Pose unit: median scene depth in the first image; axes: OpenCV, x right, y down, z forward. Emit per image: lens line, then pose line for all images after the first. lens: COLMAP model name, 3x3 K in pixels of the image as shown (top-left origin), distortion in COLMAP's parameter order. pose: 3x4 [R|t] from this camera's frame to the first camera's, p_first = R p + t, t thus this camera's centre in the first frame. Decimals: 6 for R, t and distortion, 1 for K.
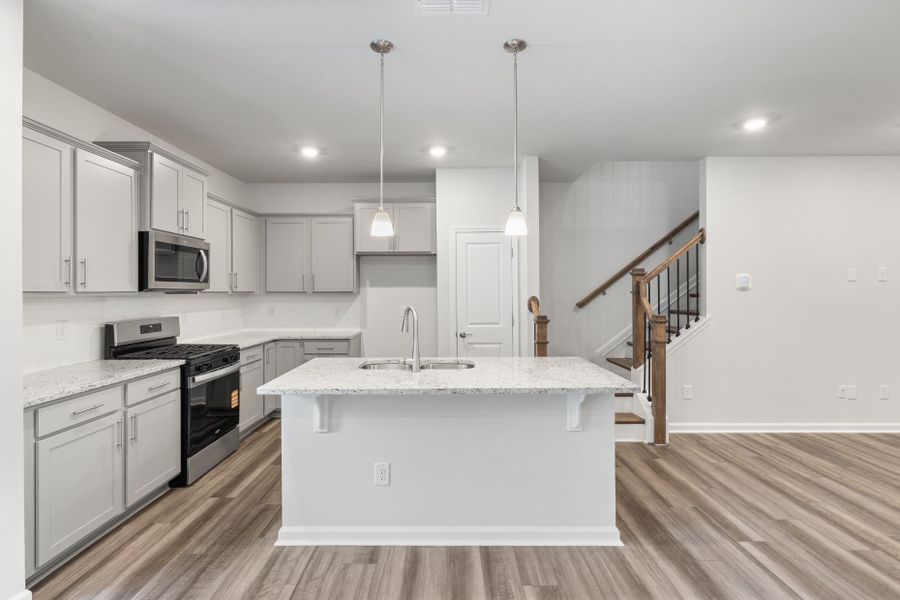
lens RADIAL K [[439.0, 0, 432.4], [0, 439.0, 290.3], [0, 0, 1]] dist [-0.003911, 0.001238]
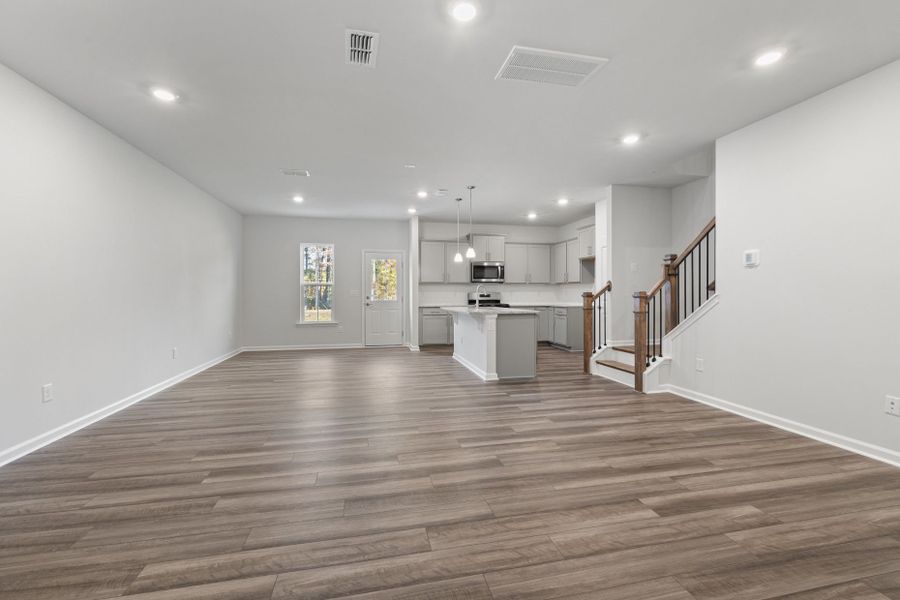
lens RADIAL K [[375.2, 0, 446.1], [0, 375.2, 294.0], [0, 0, 1]] dist [-0.001899, -0.000076]
pose [[0.223826, 0.004490, -0.974619, 1.690309], [0.002622, 0.999983, 0.005208, 0.063918], [0.974625, -0.003721, 0.223811, 0.227031]]
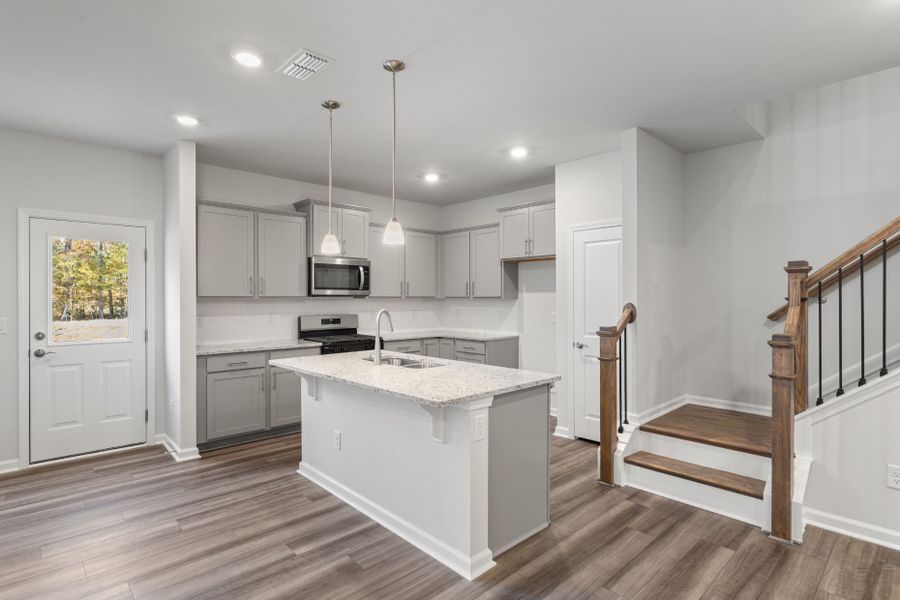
lens RADIAL K [[448.6, 0, 443.6], [0, 448.6, 298.8], [0, 0, 1]] dist [-0.001470, -0.000103]
pose [[0.693915, 0.005655, -0.720035, 0.737651], [0.000393, 0.999966, 0.008232, -0.001726], [0.720057, -0.005995, 0.693889, 0.228137]]
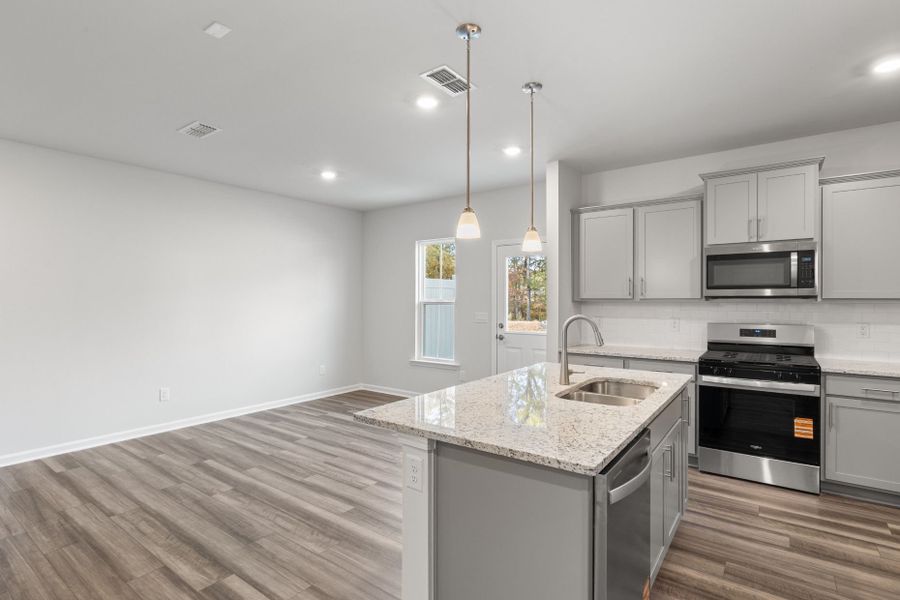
lens RADIAL K [[439.0, 0, 445.3], [0, 439.0, 301.8], [0, 0, 1]] dist [-0.003911, 0.001238]
pose [[-0.575813, 0.008323, -0.817539, 0.679143], [0.005388, 0.999965, 0.006386, 0.000390], [0.817564, -0.000728, -0.575838, 1.024131]]
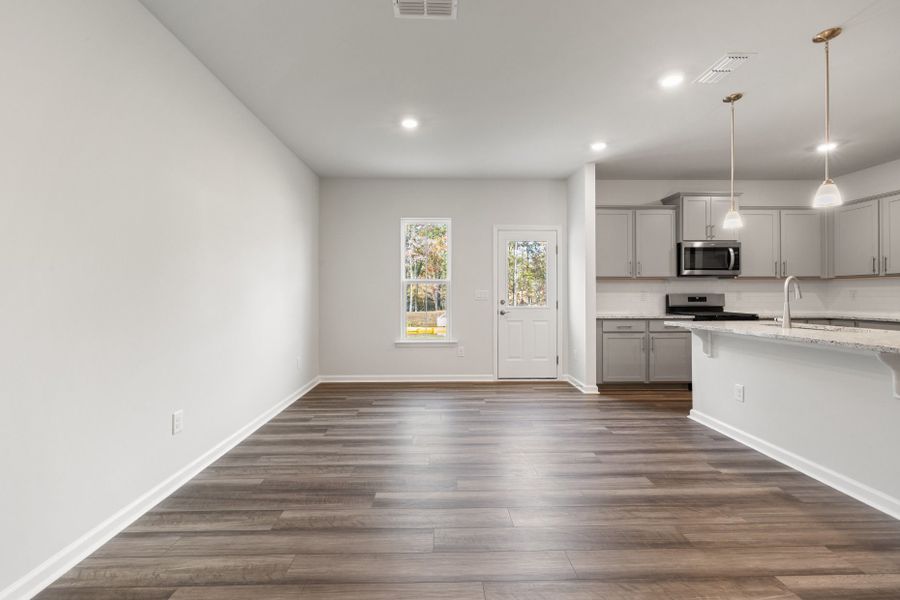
lens RADIAL K [[375.2, 0, 450.0], [0, 375.2, 294.2], [0, 0, 1]] dist [-0.001899, -0.000076]
pose [[0.043549, 0.000045, -0.999051, 0.762262], [0.004345, 0.999991, 0.000235, 0.064870], [0.999042, -0.004352, 0.043549, 0.000595]]
